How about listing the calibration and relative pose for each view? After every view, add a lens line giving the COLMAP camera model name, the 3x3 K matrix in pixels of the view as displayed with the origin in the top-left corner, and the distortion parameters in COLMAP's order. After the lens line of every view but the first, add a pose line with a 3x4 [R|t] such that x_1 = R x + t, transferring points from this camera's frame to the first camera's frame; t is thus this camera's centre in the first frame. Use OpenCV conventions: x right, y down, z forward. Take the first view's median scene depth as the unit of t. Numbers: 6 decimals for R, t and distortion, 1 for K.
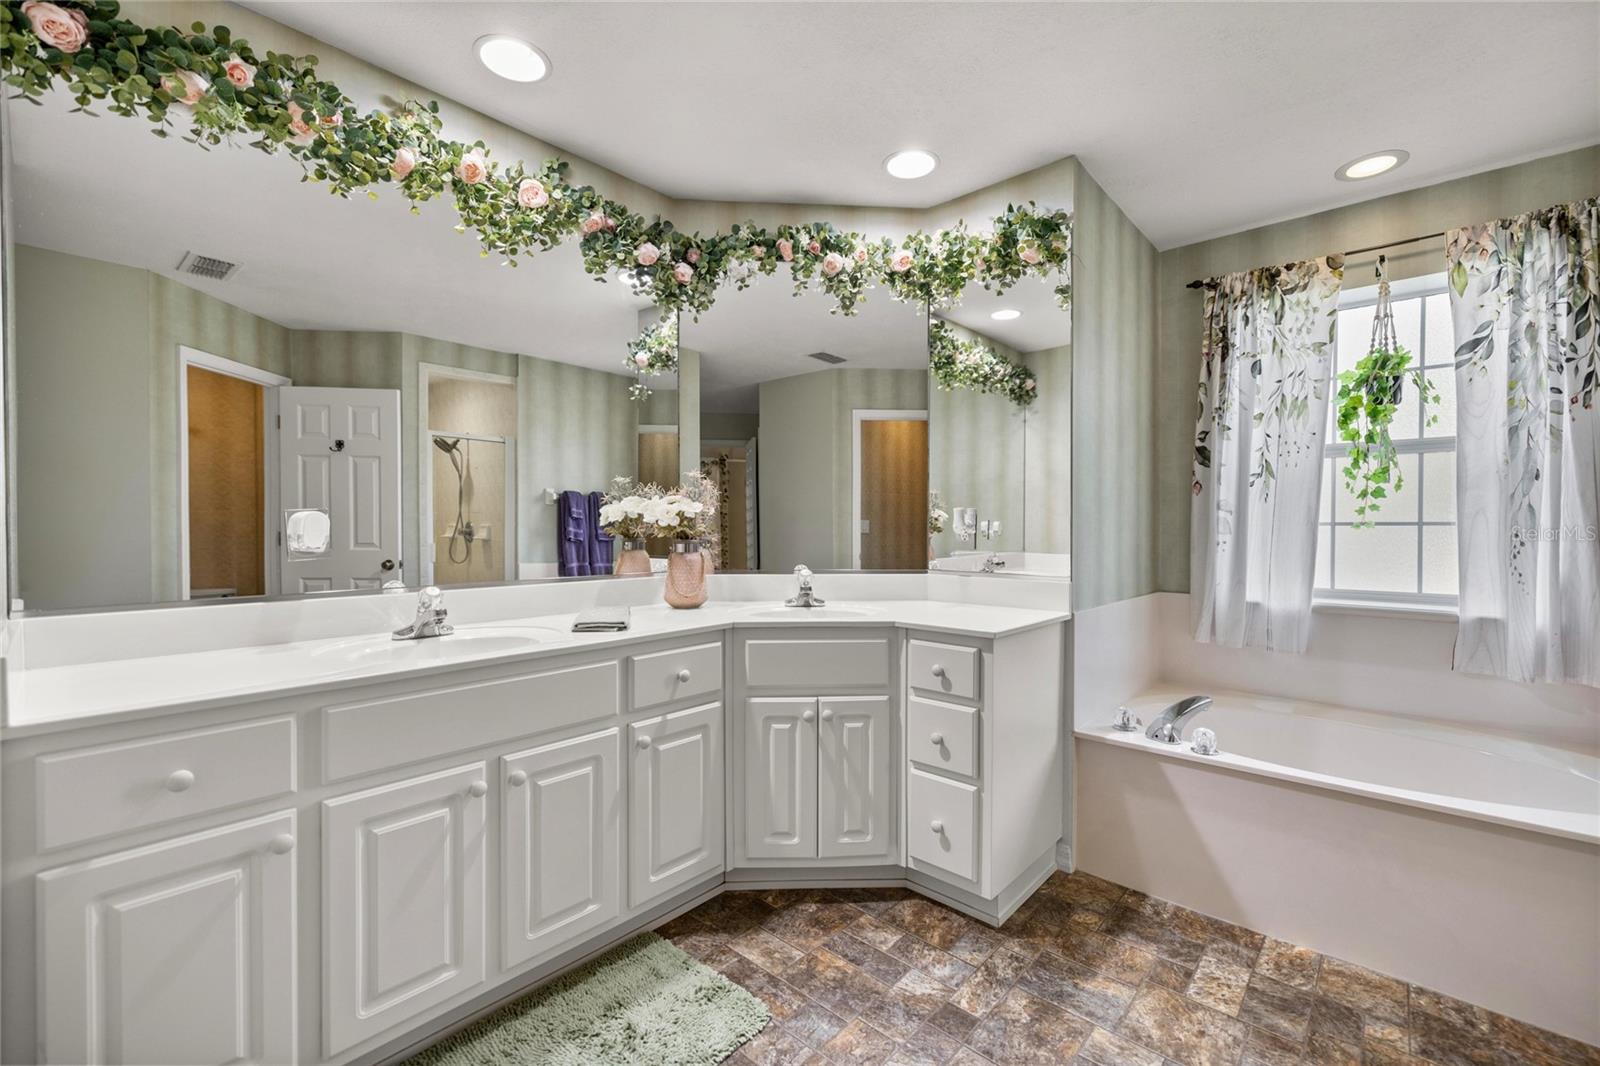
lens RADIAL K [[691.5, 0, 797.7], [0, 691.5, 524.9], [0, 0, 1]] dist [0.000756, 0.000089]
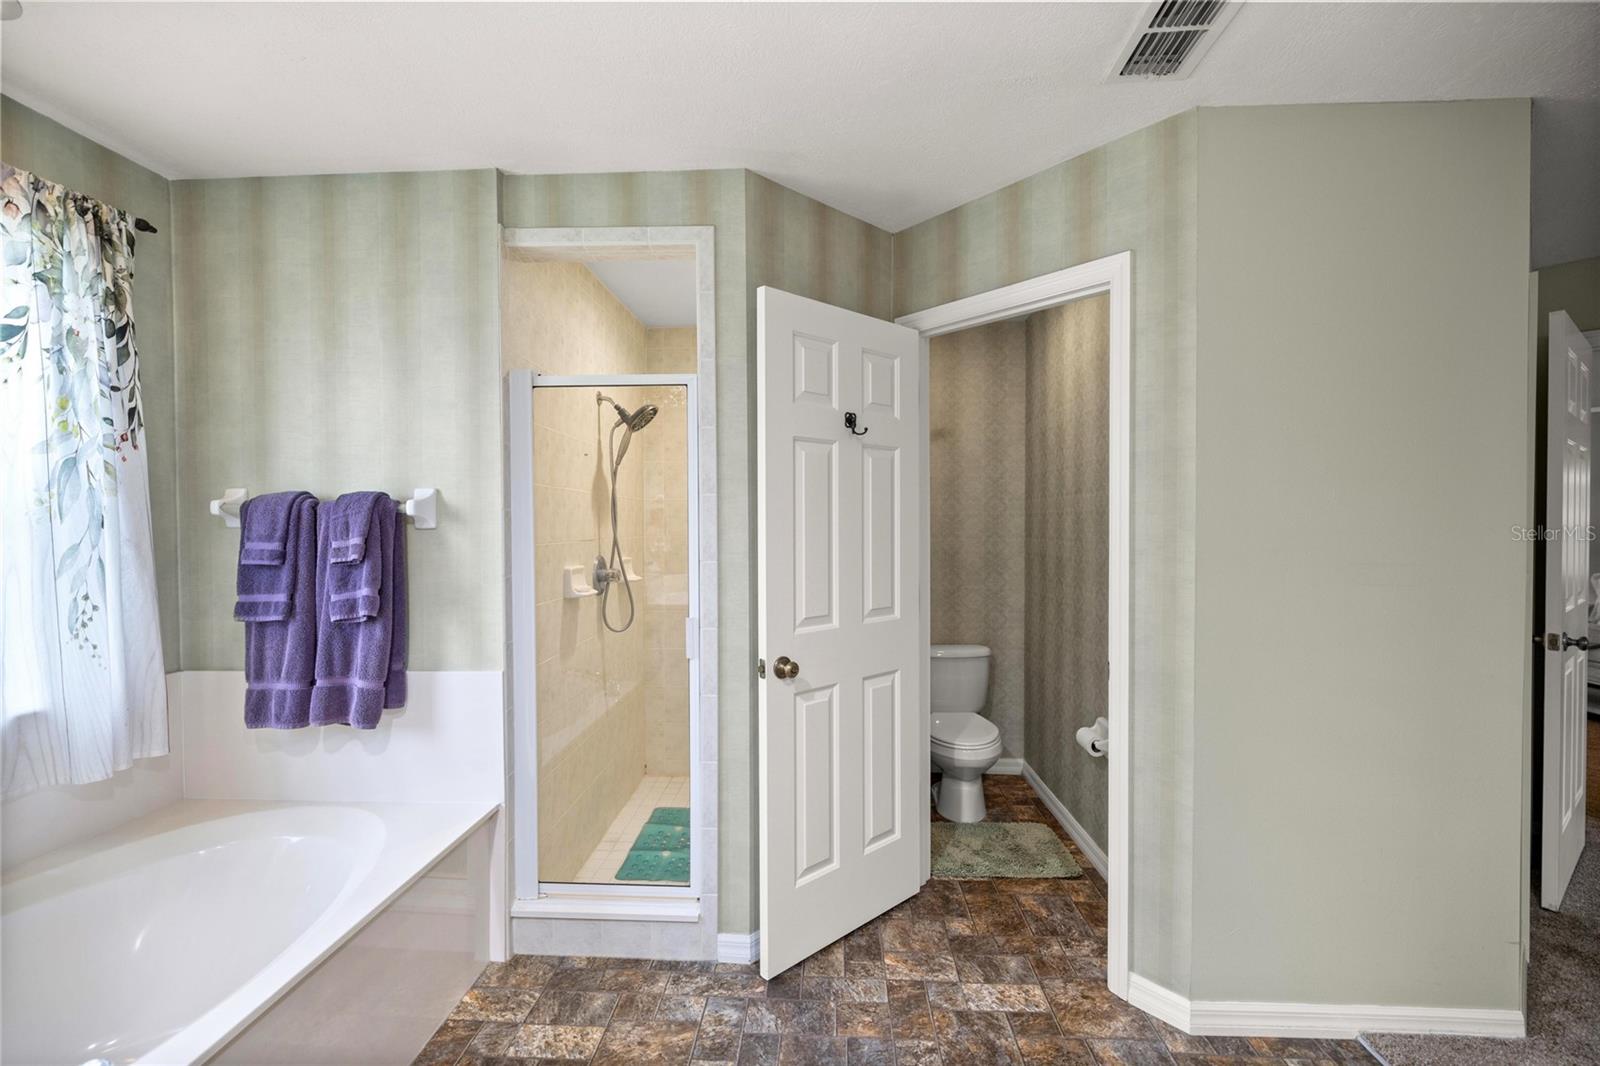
lens RADIAL K [[609.6, 0, 796.4], [0, 609.6, 538.5], [0, 0, 1]] dist [0.002160, 0.000114]
pose [[-0.595808, -0.010805, 0.803054, -0.000640], [0.014106, 0.999614, 0.023916, -0.058045], [-0.803003, 0.025577, -0.595426, 0.768859]]
